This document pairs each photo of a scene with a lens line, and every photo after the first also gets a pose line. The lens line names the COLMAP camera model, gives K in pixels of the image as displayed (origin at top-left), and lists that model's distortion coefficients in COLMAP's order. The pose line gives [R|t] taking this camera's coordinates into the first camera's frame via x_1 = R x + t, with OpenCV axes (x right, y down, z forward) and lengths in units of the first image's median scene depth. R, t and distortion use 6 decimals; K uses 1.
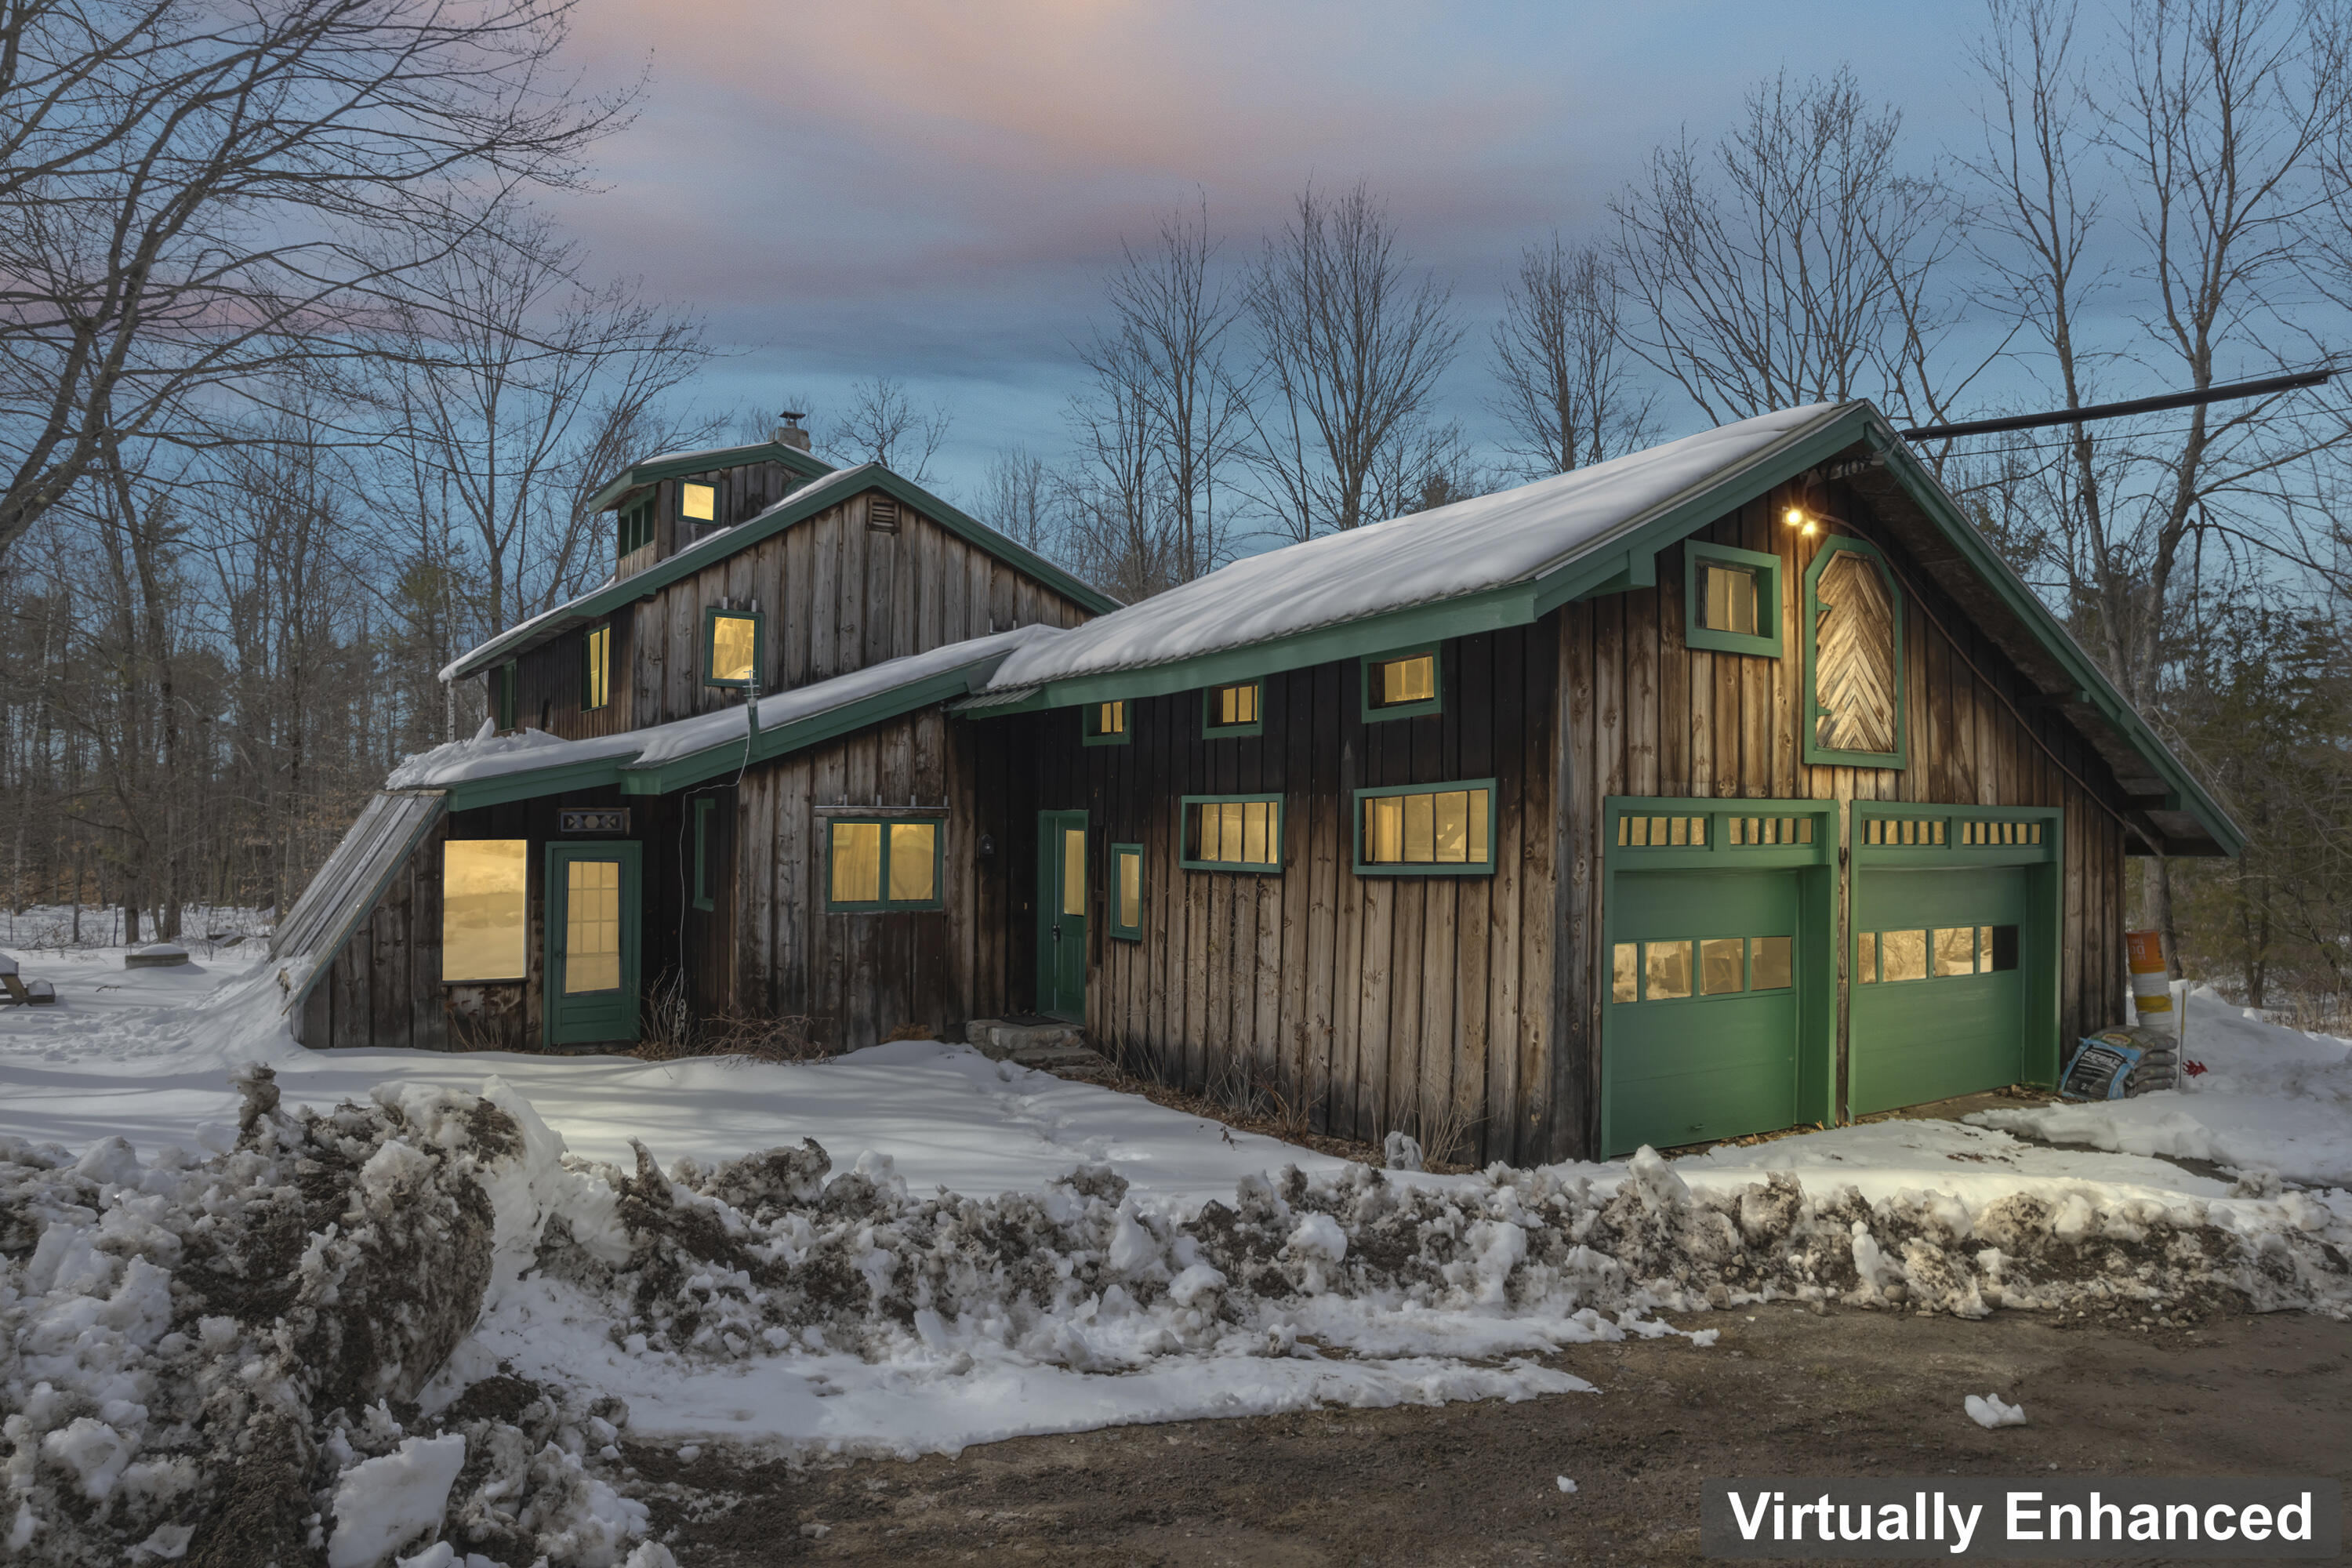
lens RADIAL K [[1489.8, 0, 1172.5], [0, 1489.8, 799.4], [0, 0, 1]] dist [-0.036305, 0.010847]
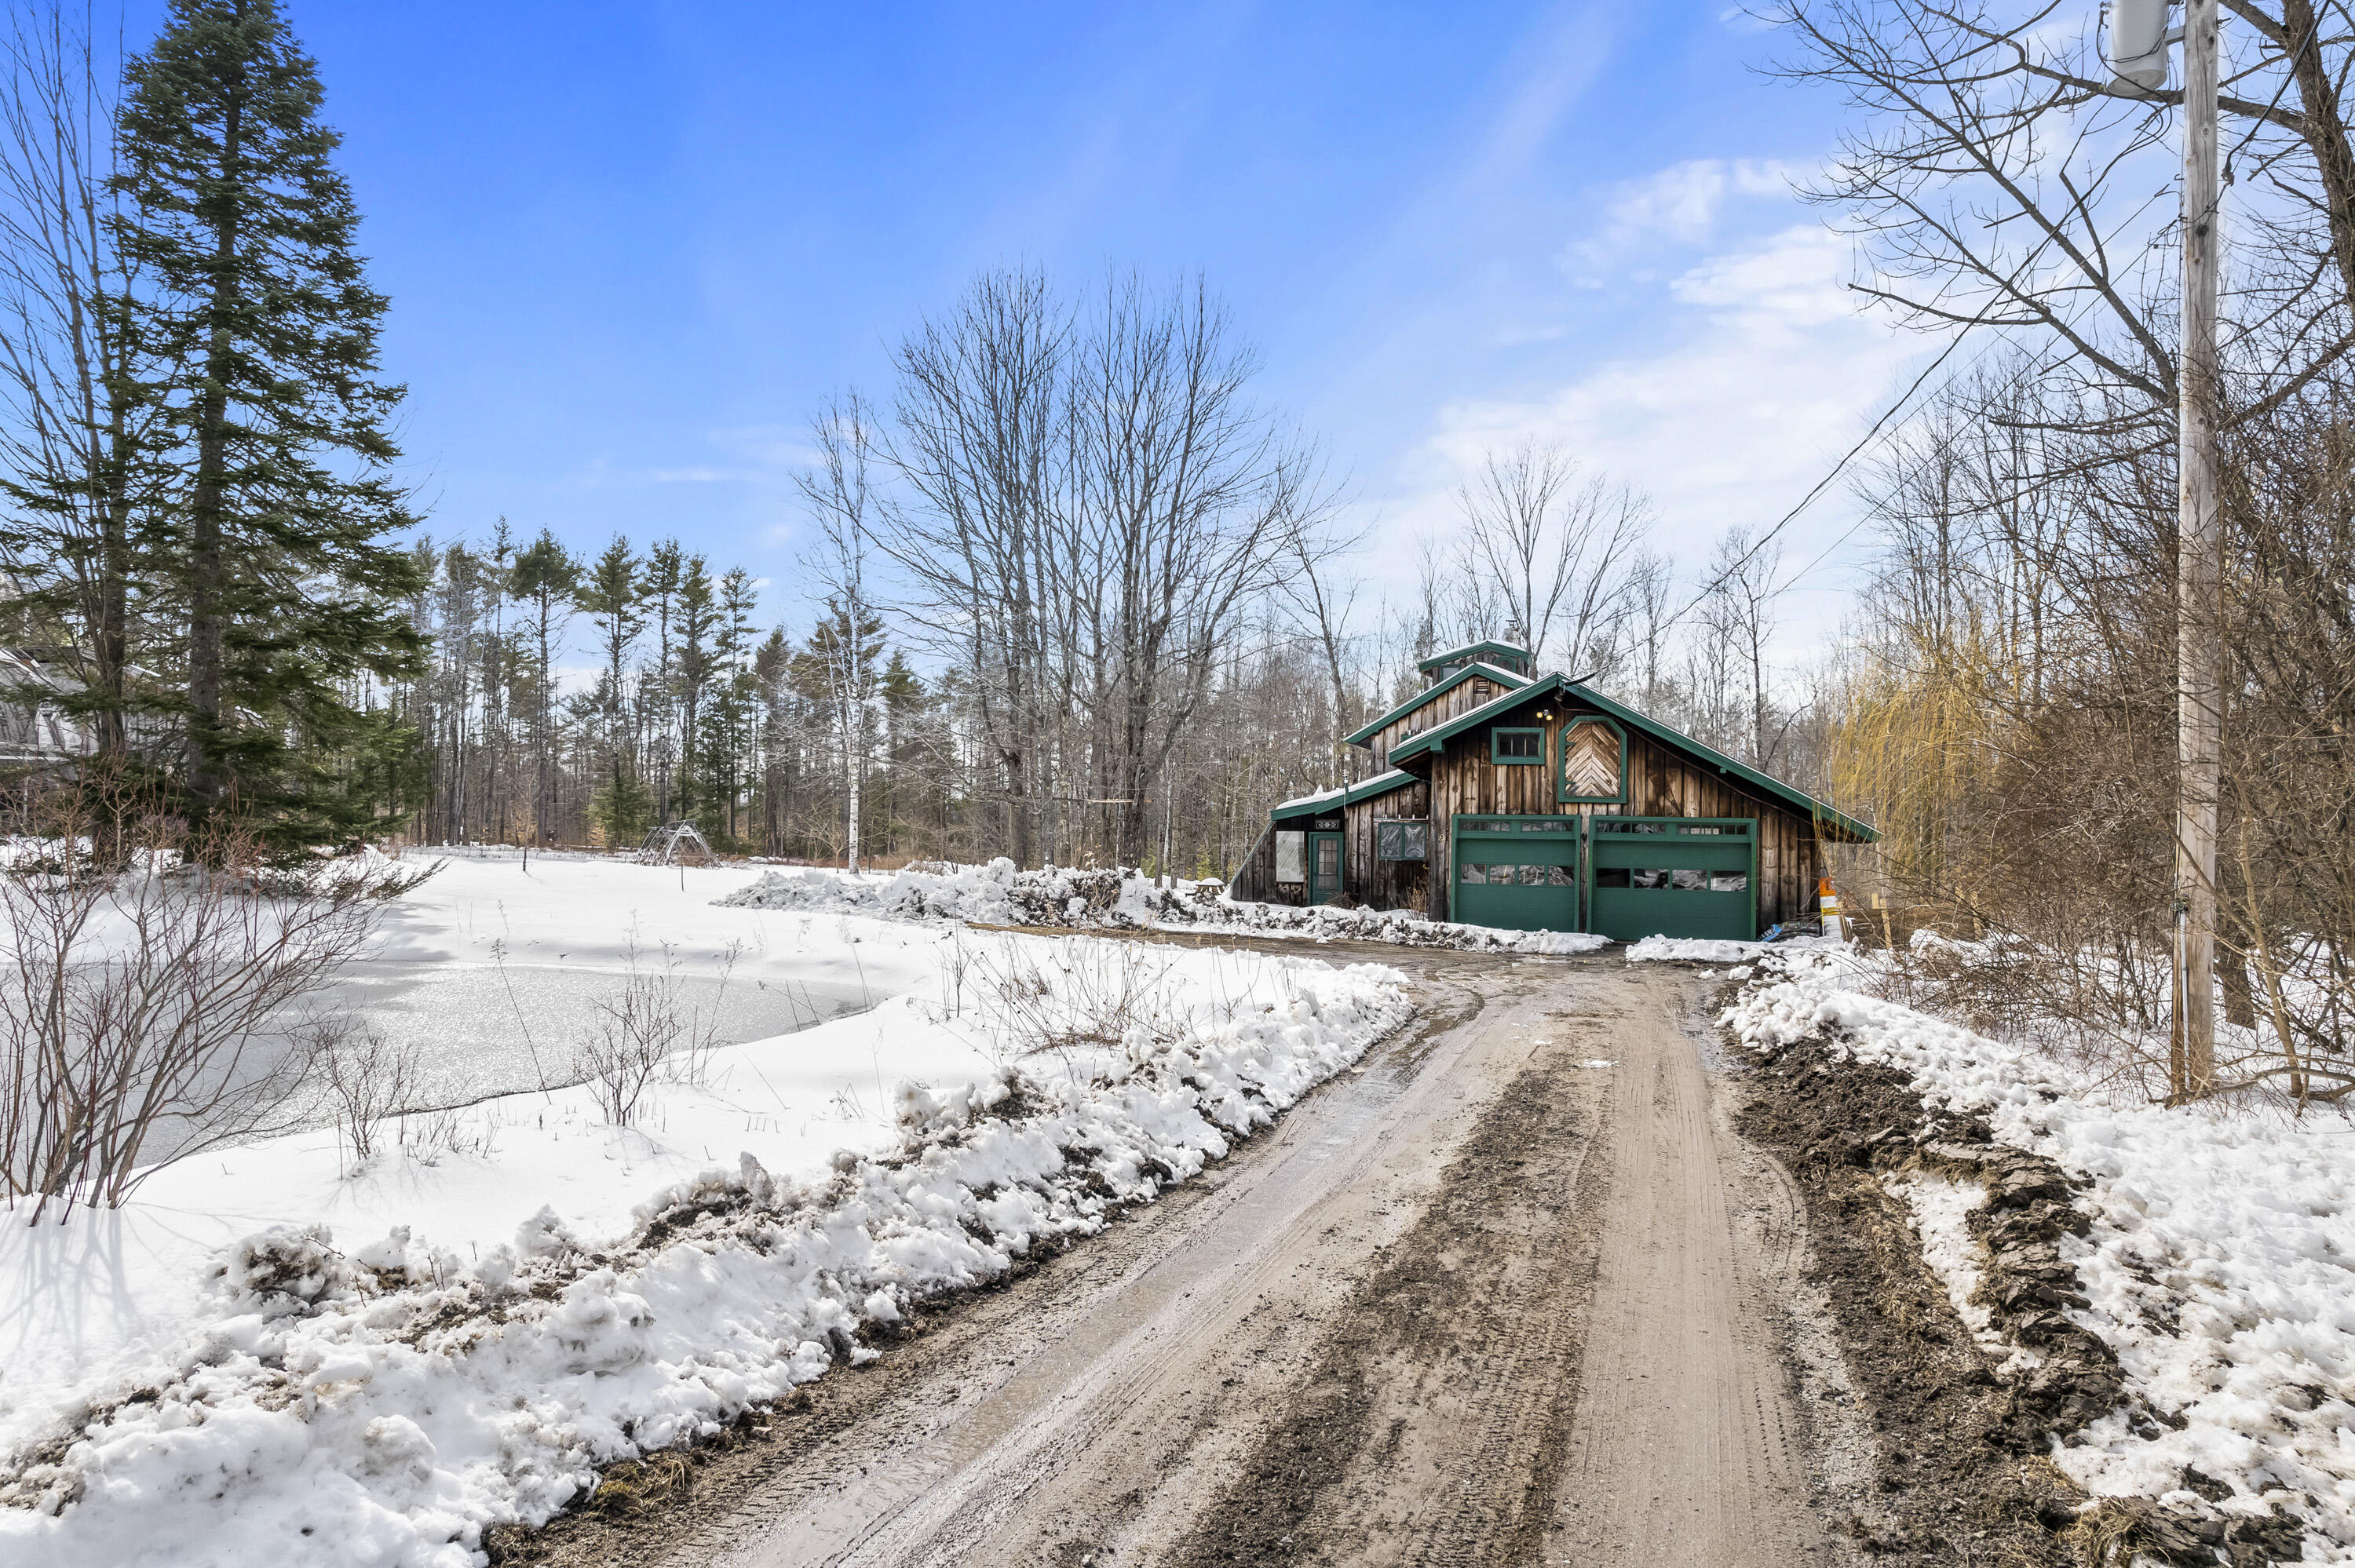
lens RADIAL K [[1491.5, 0, 1178.3], [0, 1491.5, 783.6], [0, 0, 1]] dist [-0.036305, 0.010847]
pose [[0.653207, -0.018726, -0.756948, 1.902287], [0.000137, 0.999697, -0.024613, 0.008991], [0.757180, 0.015974, 0.653011, -1.239348]]
